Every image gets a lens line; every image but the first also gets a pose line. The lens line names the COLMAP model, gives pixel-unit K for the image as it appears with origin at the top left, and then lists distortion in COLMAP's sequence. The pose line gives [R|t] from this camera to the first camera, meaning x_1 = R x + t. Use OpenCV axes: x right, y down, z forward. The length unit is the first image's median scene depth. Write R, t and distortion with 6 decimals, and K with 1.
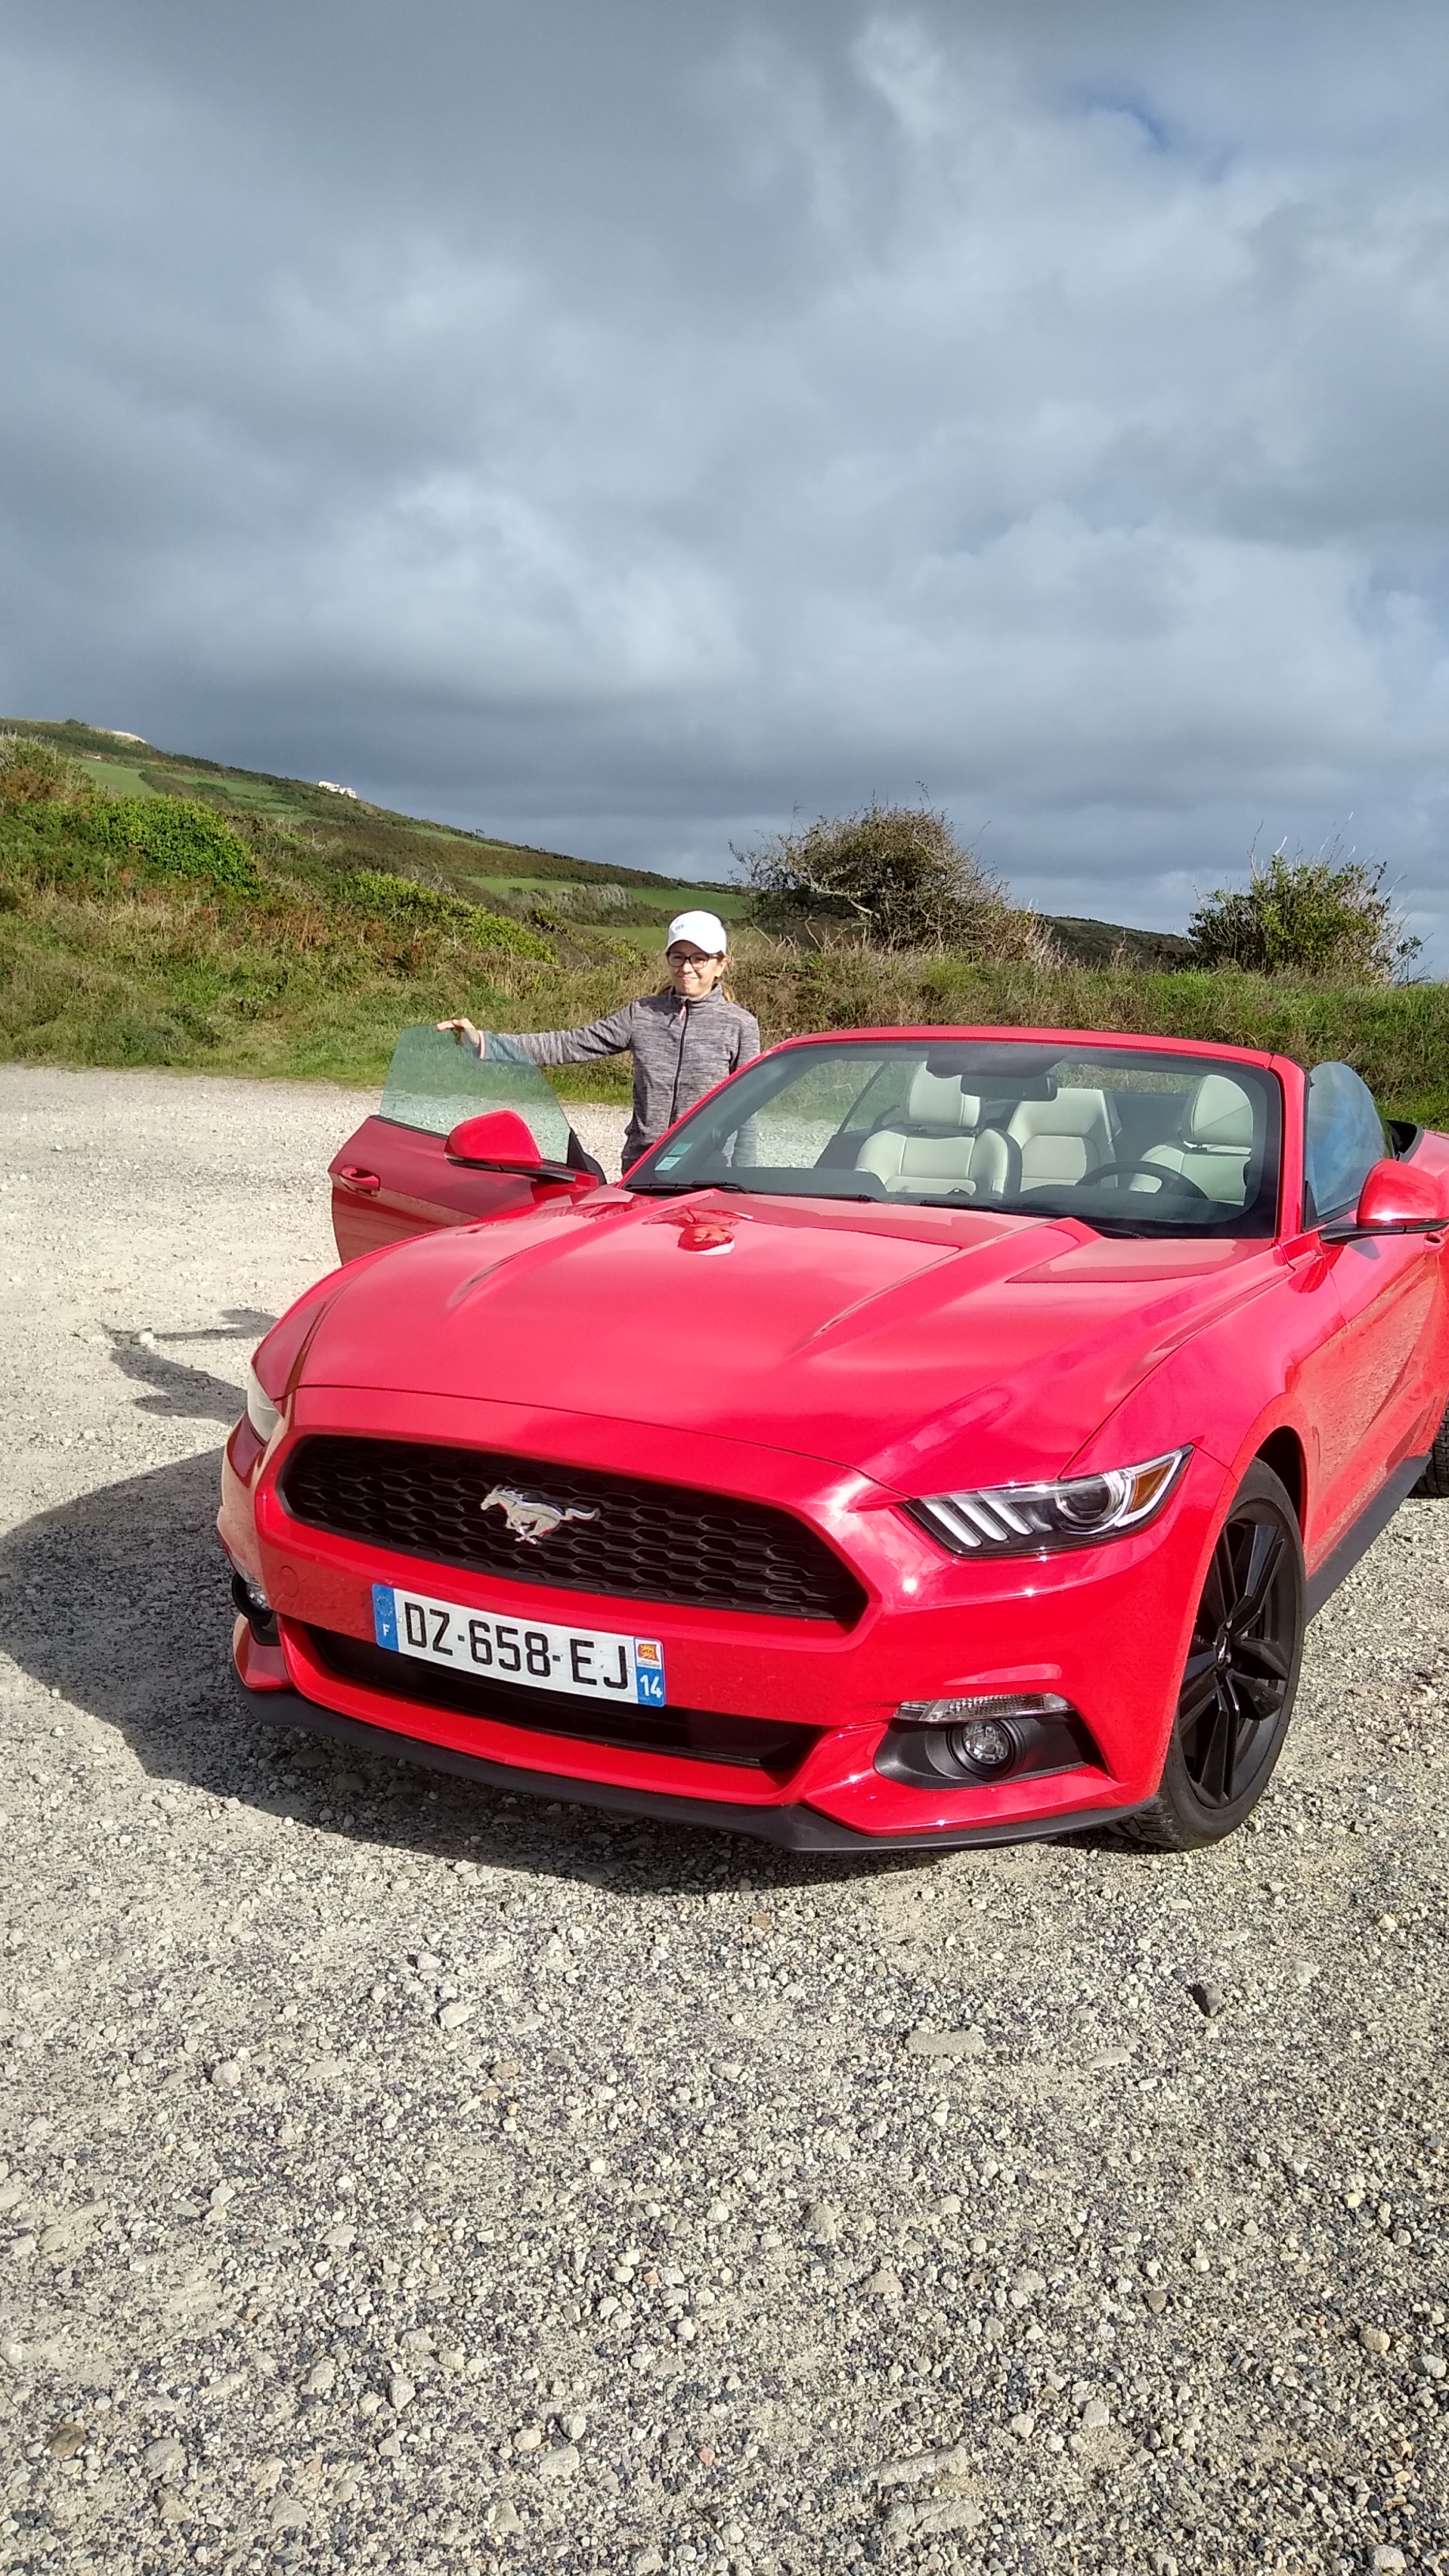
lens RADIAL K [[2077.0, 0, 706.1], [0, 2077.0, 1274.2], [0, 0, 1]] dist [0.102036, -0.183921]
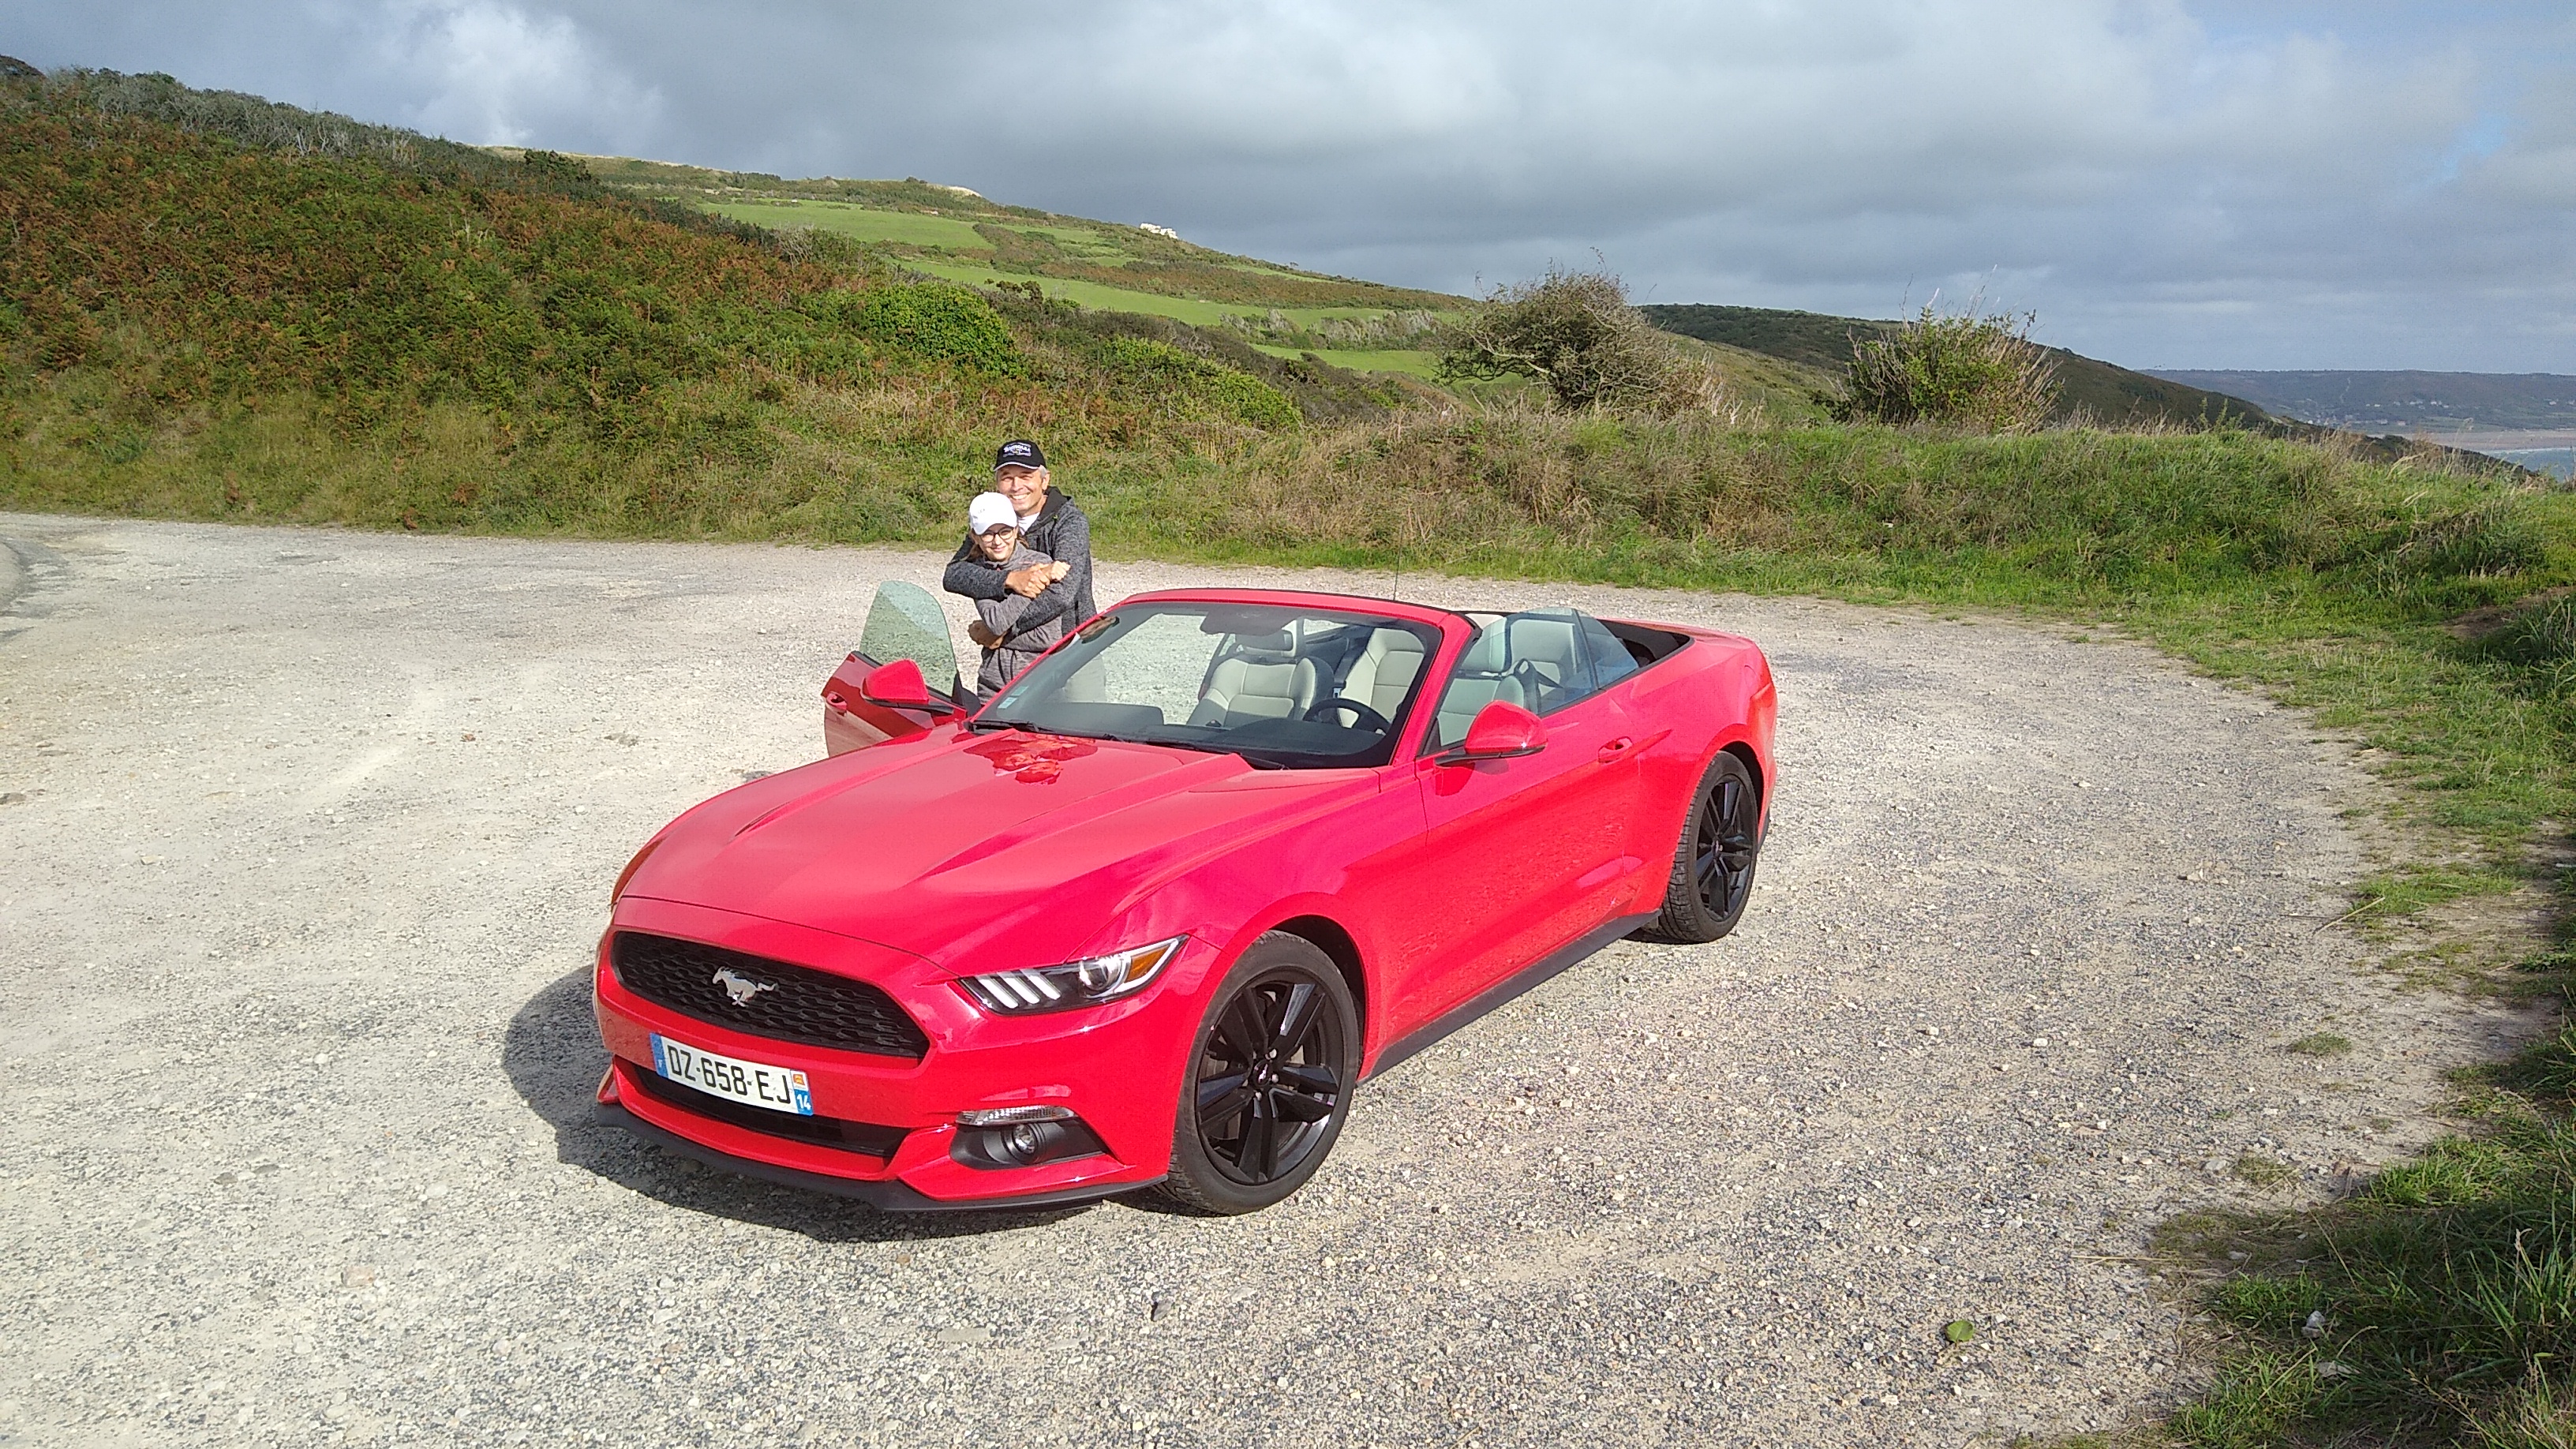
lens RADIAL K [[2044.0, 0, 1320.0], [0, 2044.0, 628.6], [0, 0, 1]] dist [0.099850, -0.155462]
pose [[0.993650, -0.022202, -0.110305, 0.512292], [0.019370, 0.999456, -0.026675, -0.098122], [0.110838, 0.024369, 0.993540, -0.453114]]
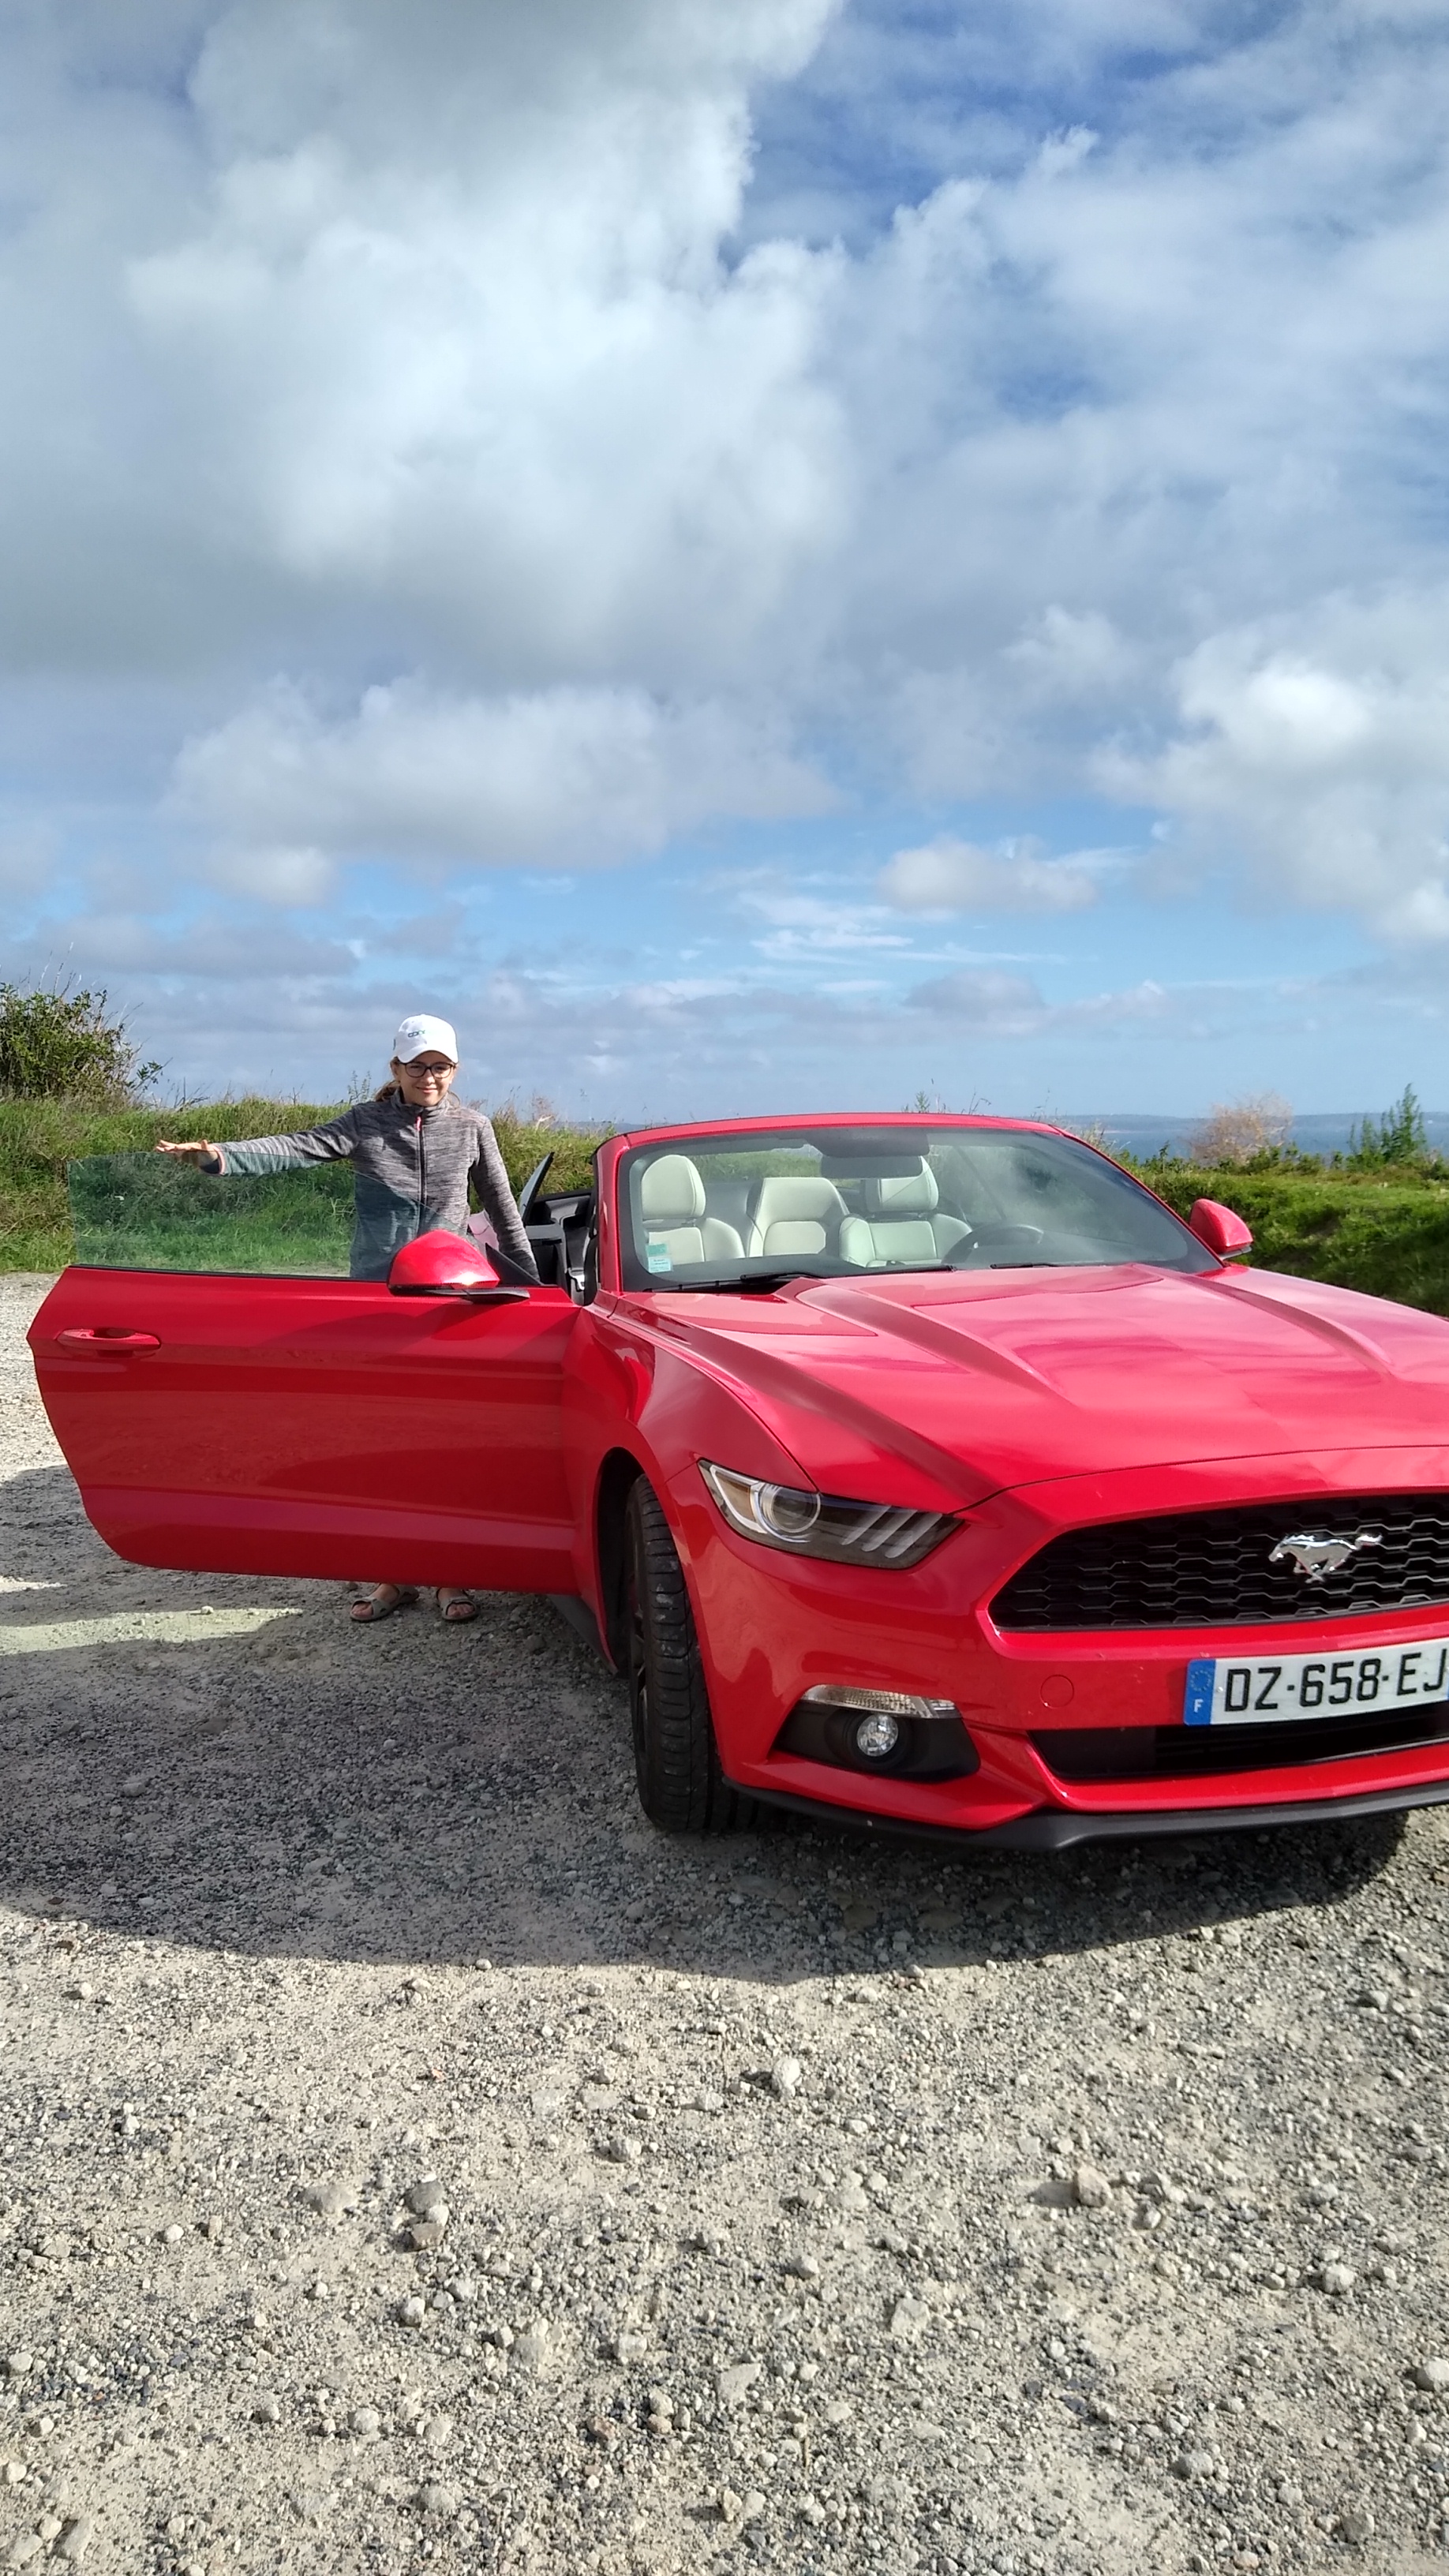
lens RADIAL K [[2077.0, 0, 706.1], [0, 2077.0, 1274.2], [0, 0, 1]] dist [0.102036, -0.183921]
pose [[0.735437, -0.106235, 0.669214, -1.014110], [0.148234, 0.988935, -0.005913, -0.063330], [-0.661180, 0.103548, 0.743047, 0.414151]]
